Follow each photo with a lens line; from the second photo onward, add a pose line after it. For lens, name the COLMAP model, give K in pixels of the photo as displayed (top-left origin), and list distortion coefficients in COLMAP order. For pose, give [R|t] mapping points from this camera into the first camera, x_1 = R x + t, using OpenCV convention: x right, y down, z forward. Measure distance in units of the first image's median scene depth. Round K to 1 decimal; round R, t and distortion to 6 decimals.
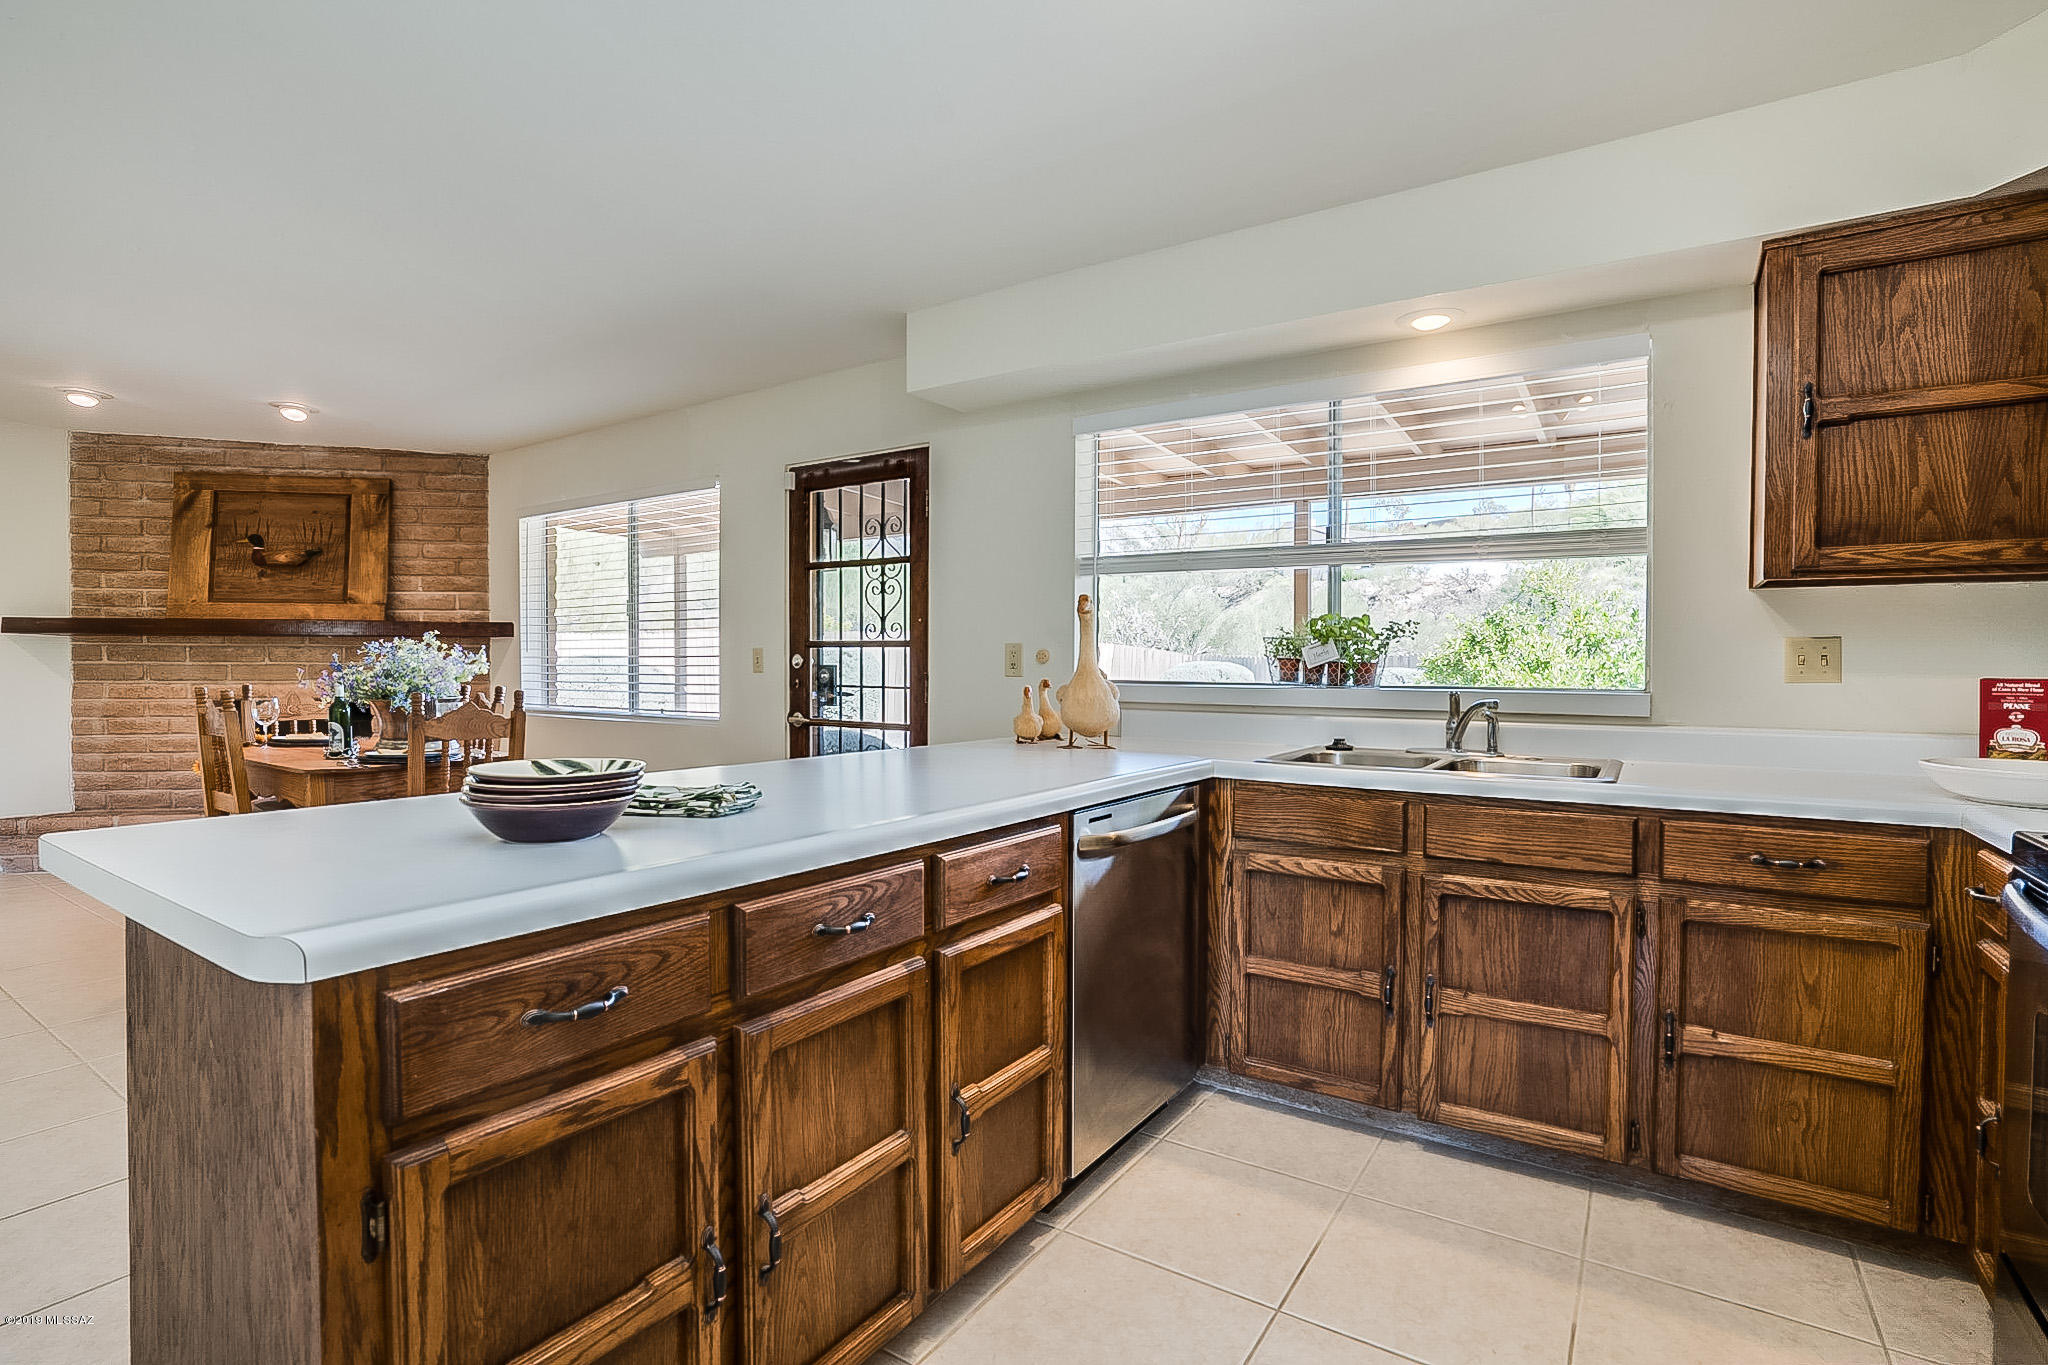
lens RADIAL K [[1005.4, 0, 1027.7], [0, 1005.4, 672.5], [0, 0, 1]] dist [-0.013043, 0.005115]
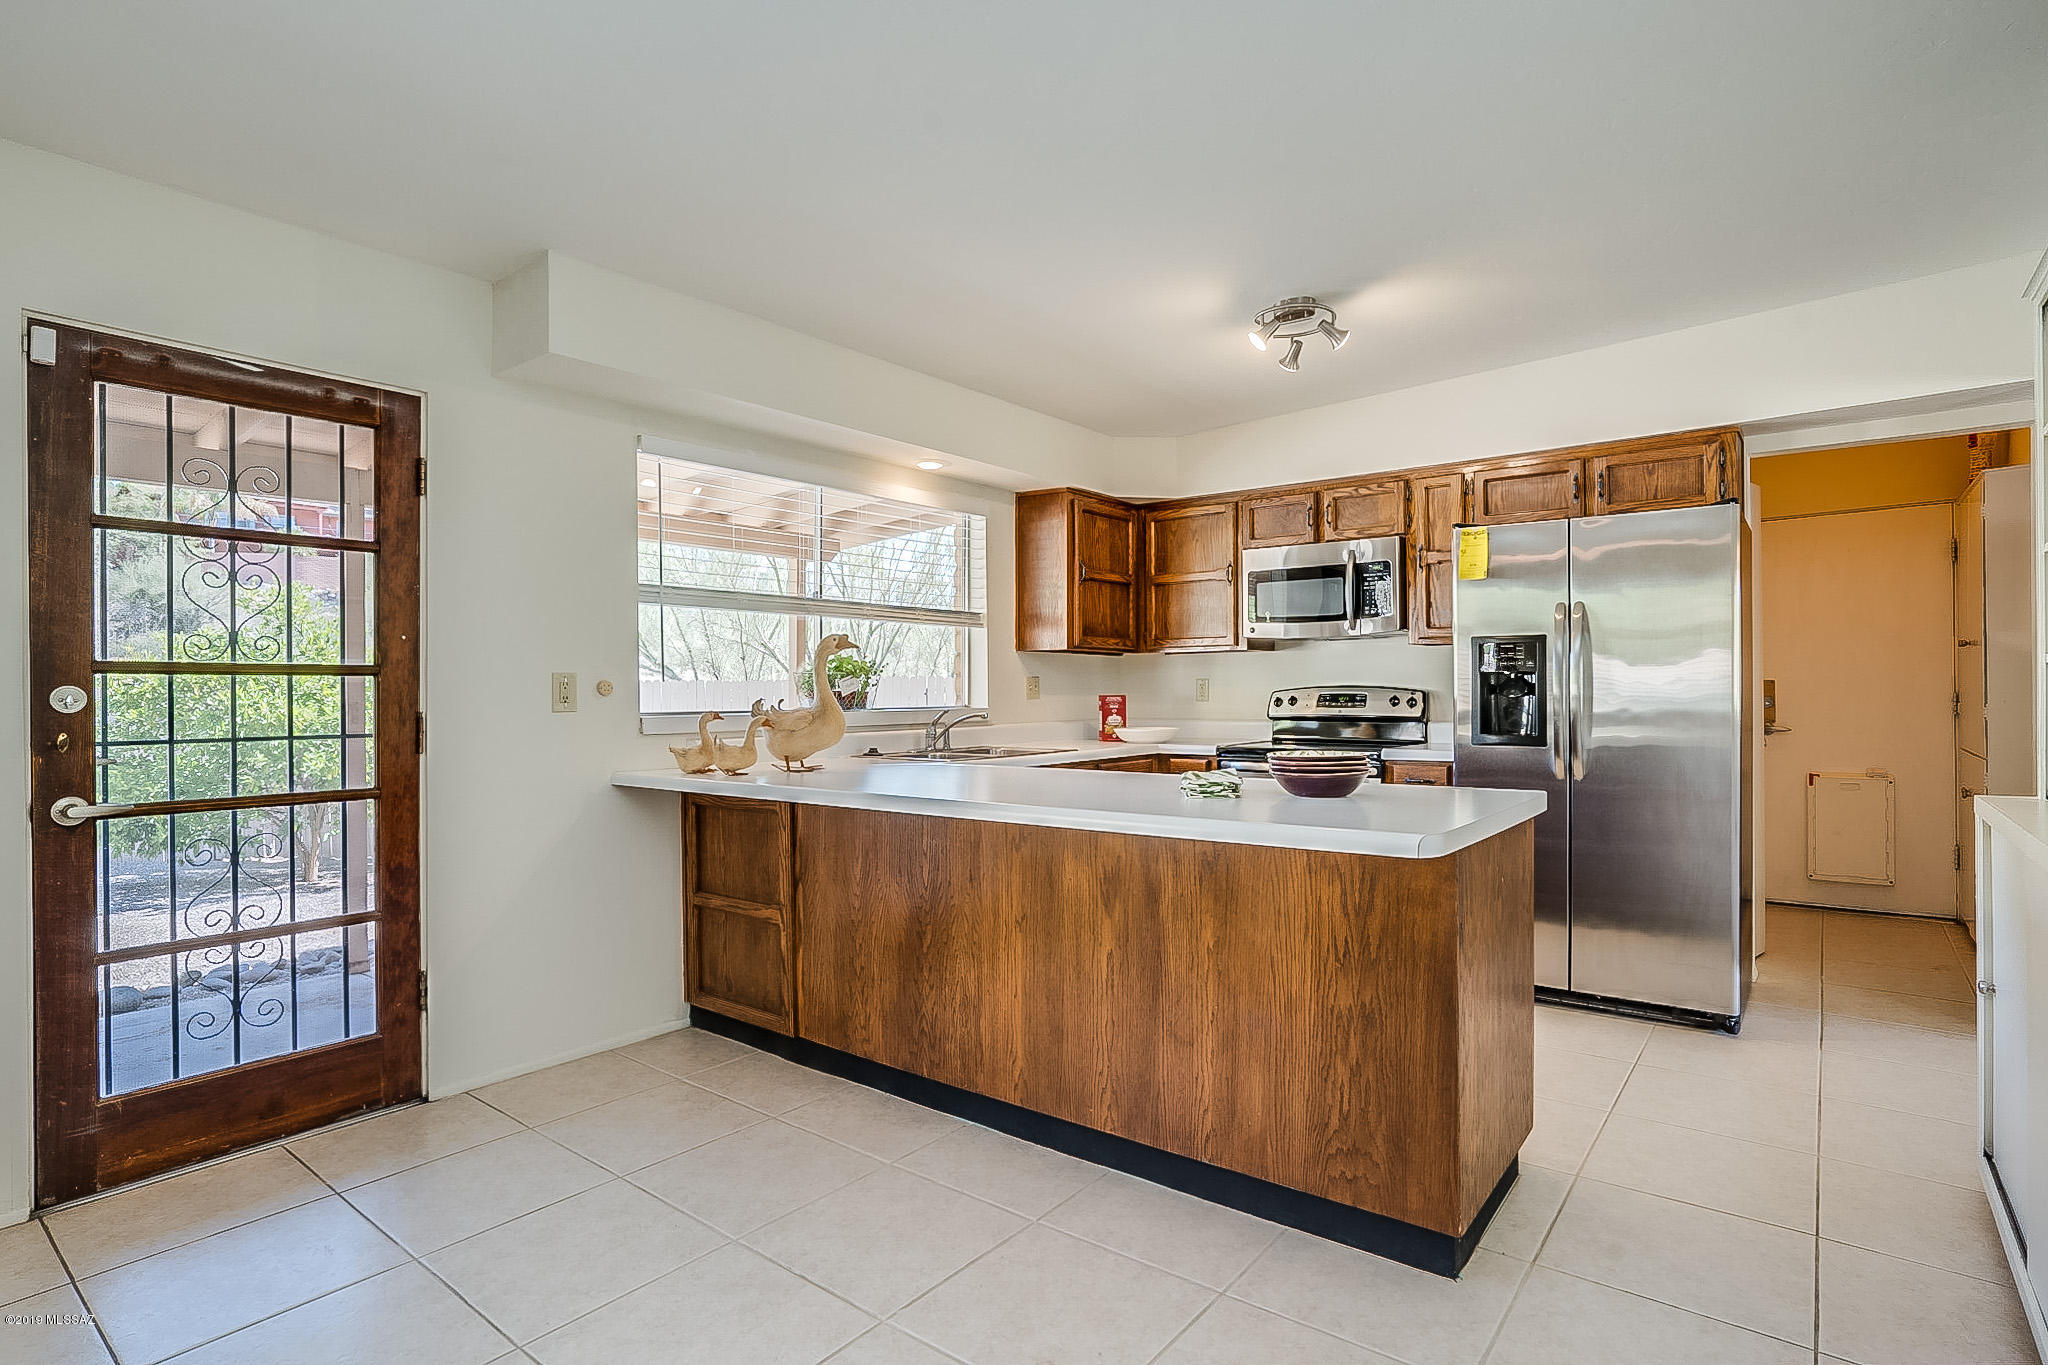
lens RADIAL K [[1005.4, 0, 1027.4], [0, 1005.4, 687.3], [0, 0, 1]] dist [-0.013043, 0.005115]
pose [[0.095756, -0.001865, 0.995403, -0.854206], [0.018723, 0.999825, 0.000072, -0.010174], [-0.995229, 0.018630, 0.095774, 0.562503]]
